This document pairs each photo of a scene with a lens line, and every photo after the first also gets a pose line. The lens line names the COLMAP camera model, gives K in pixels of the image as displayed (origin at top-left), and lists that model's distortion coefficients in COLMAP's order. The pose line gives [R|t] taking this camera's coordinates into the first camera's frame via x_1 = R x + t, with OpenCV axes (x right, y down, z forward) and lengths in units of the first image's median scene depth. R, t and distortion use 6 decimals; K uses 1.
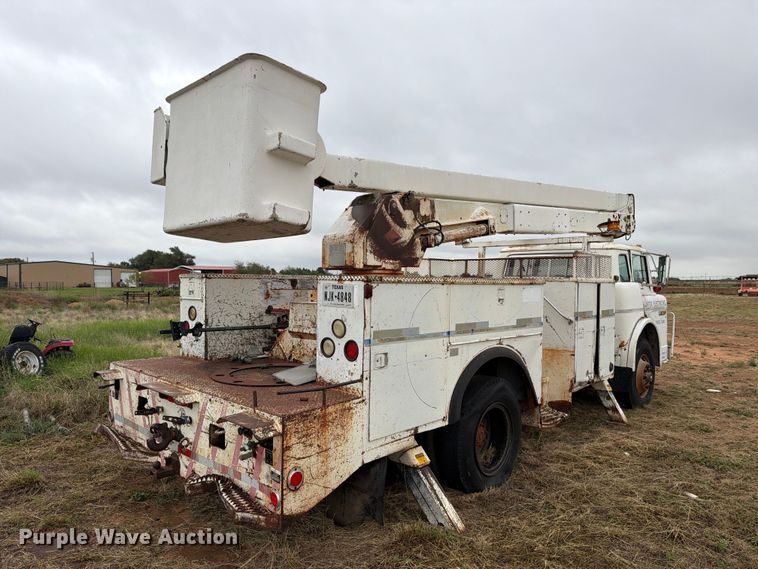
lens RADIAL K [[528.5, 0, 378.3], [0, 528.5, 282.0], [0, 0, 1]] dist [0.050735, -0.059885]
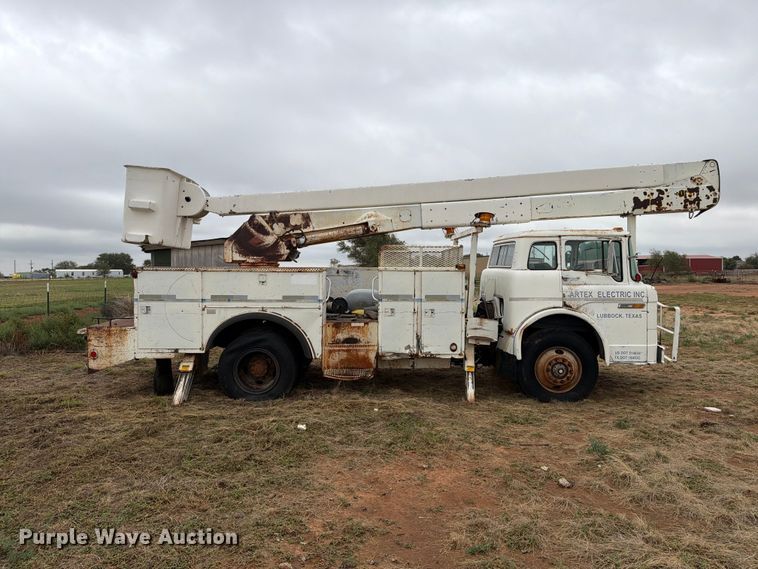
lens RADIAL K [[528.5, 0, 372.0], [0, 528.5, 282.9], [0, 0, 1]] dist [0.050735, -0.059885]
pose [[0.691573, 0.013357, -0.722183, 1.533014], [0.001153, 0.999807, 0.019596, 0.006494], [0.722305, -0.014385, 0.691425, 0.170381]]
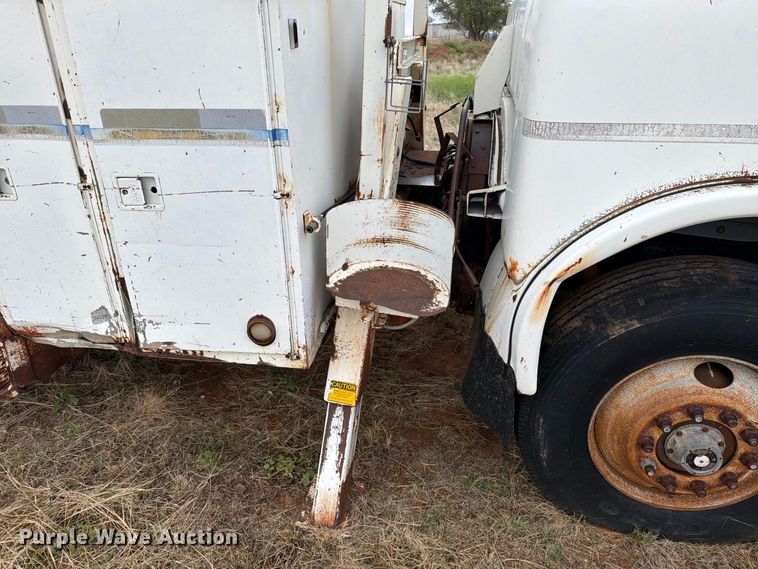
lens RADIAL K [[528.5, 0, 382.7], [0, 528.5, 286.2], [0, 0, 1]] dist [0.050735, -0.059885]
pose [[0.567476, 0.339173, -0.750289, 0.927578], [0.010925, 0.908037, 0.418748, 0.035078], [0.823318, -0.245826, 0.511583, 1.264154]]
